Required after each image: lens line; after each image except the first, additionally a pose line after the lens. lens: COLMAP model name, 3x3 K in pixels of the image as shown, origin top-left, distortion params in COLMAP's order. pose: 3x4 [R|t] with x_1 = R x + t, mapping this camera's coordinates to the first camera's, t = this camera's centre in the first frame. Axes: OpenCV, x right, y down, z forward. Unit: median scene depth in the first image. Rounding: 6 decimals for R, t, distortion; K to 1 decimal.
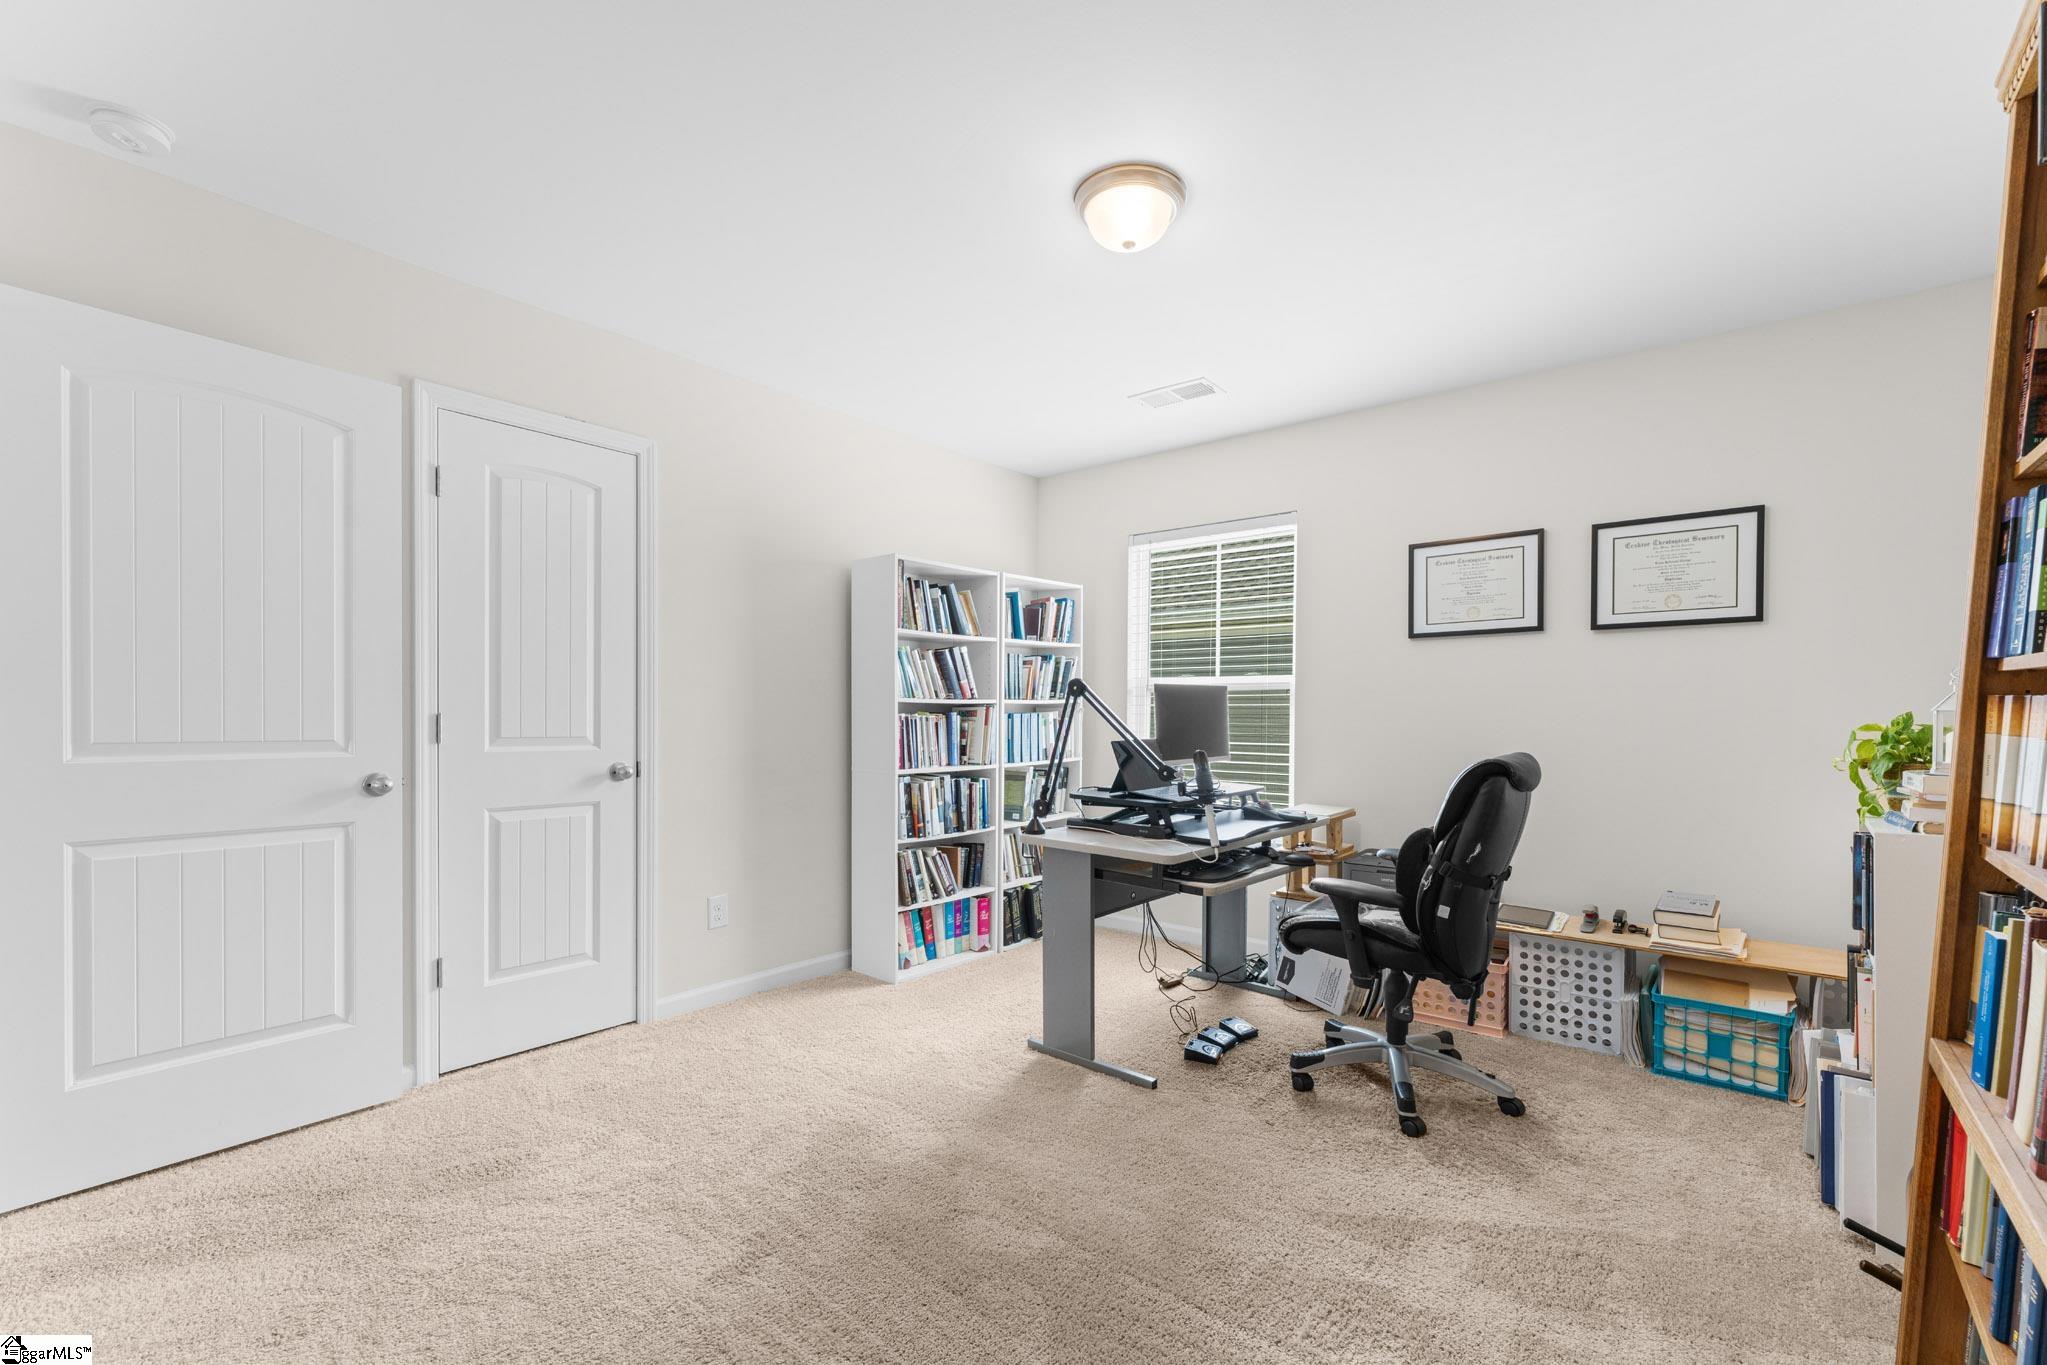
lens RADIAL K [[825.4, 0, 1022.2], [0, 825.4, 704.0], [0, 0, 1]] dist [-0.000462, -0.000132]
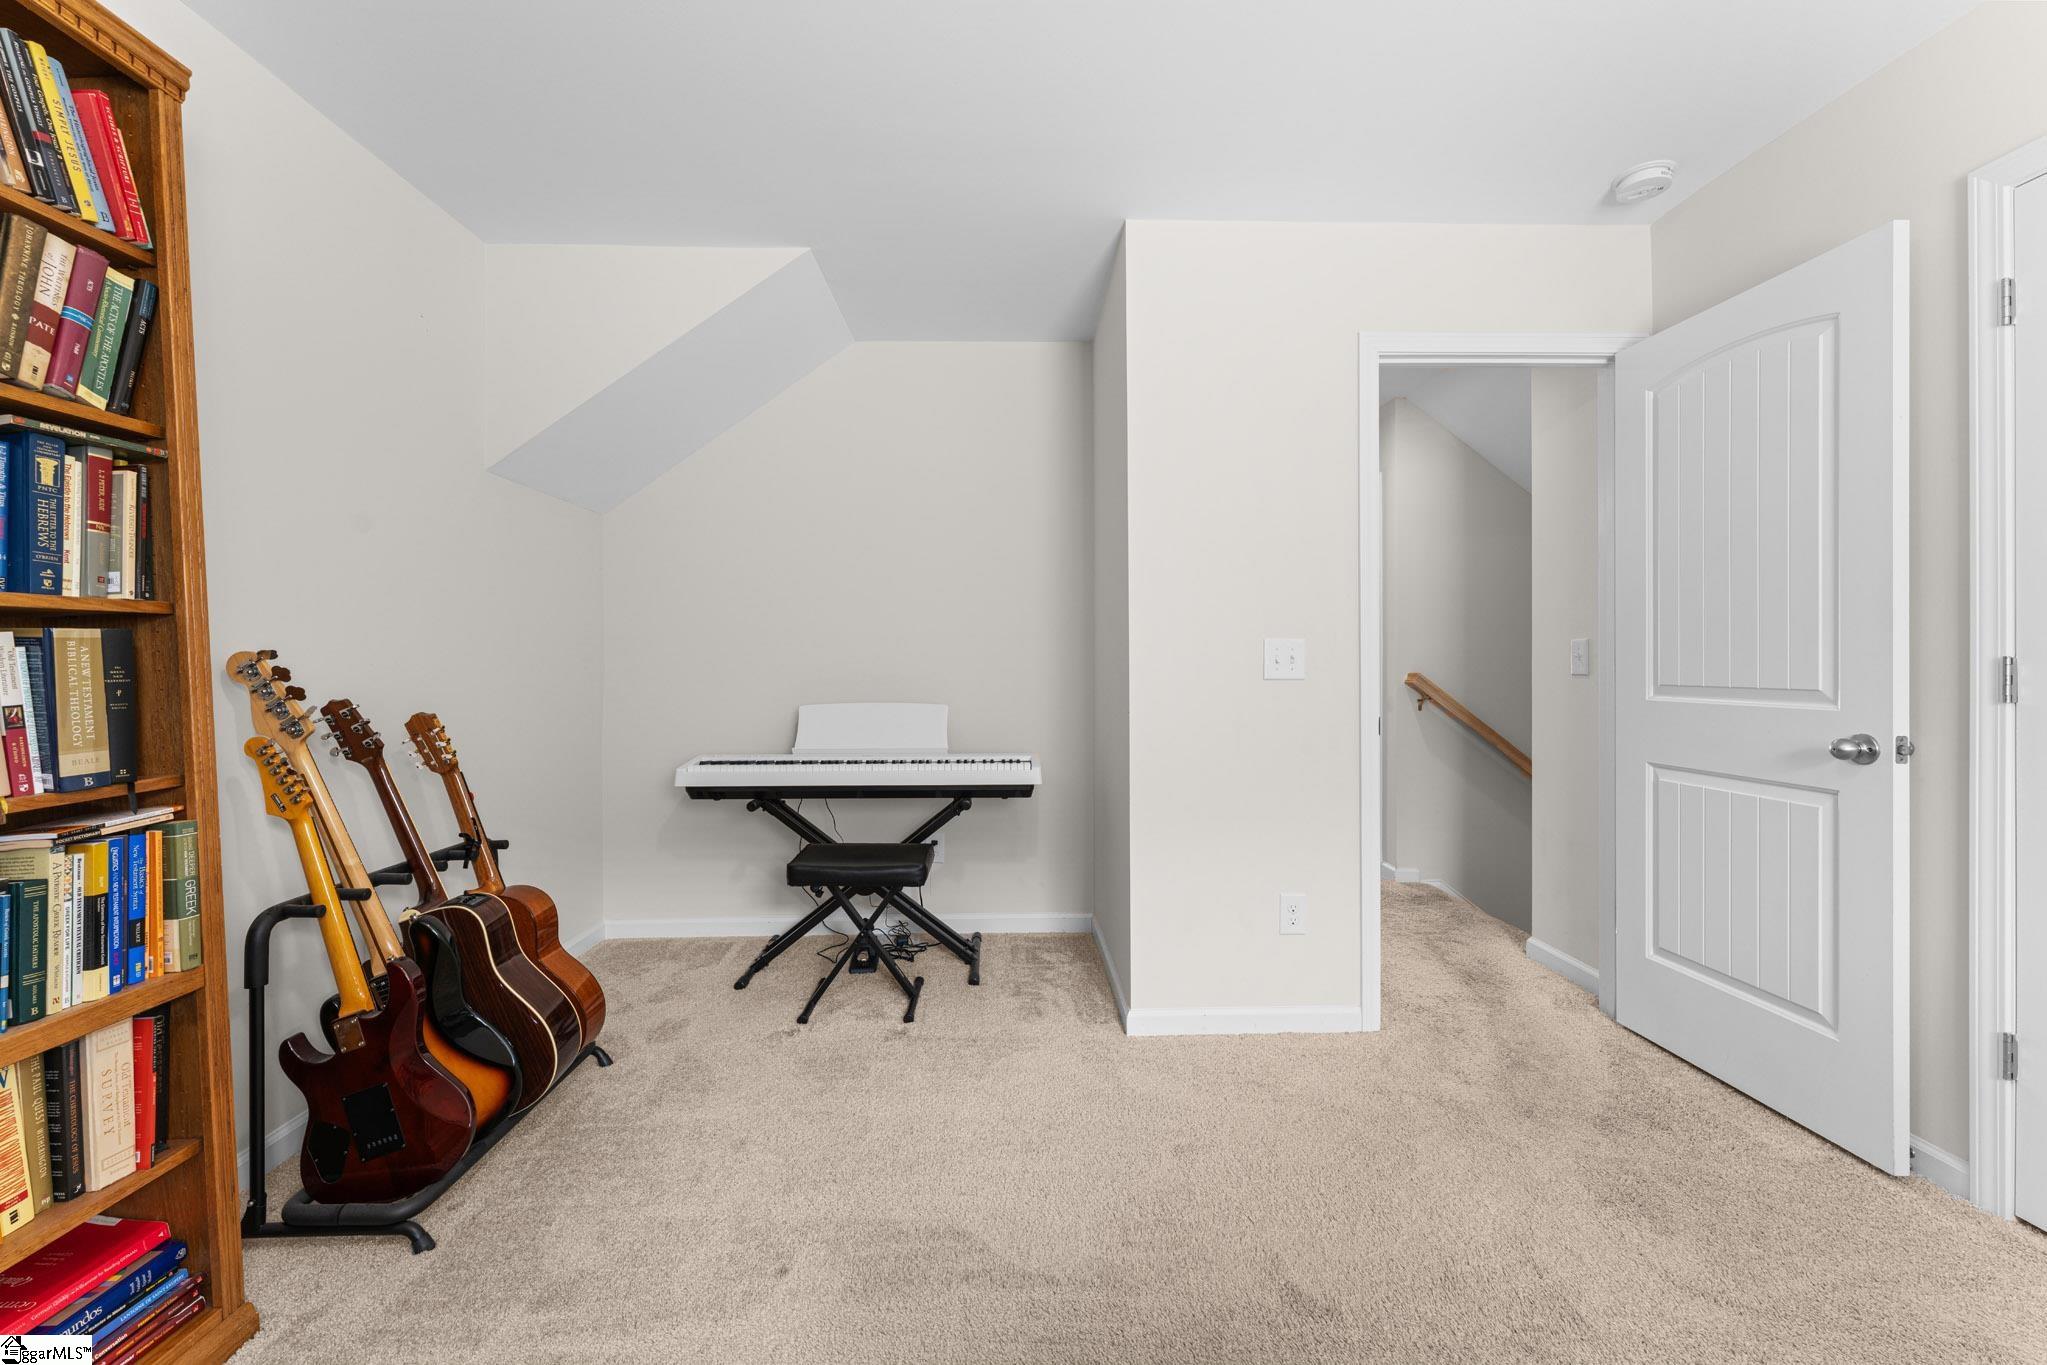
lens RADIAL K [[825.4, 0, 1022.8], [0, 825.4, 680.3], [0, 0, 1]] dist [-0.000462, -0.000132]
pose [[-0.744386, -0.009354, -0.667684, 0.344268], [-0.011112, 0.999937, -0.001620, 0.044799], [0.667657, 0.006214, -0.744443, 1.080945]]
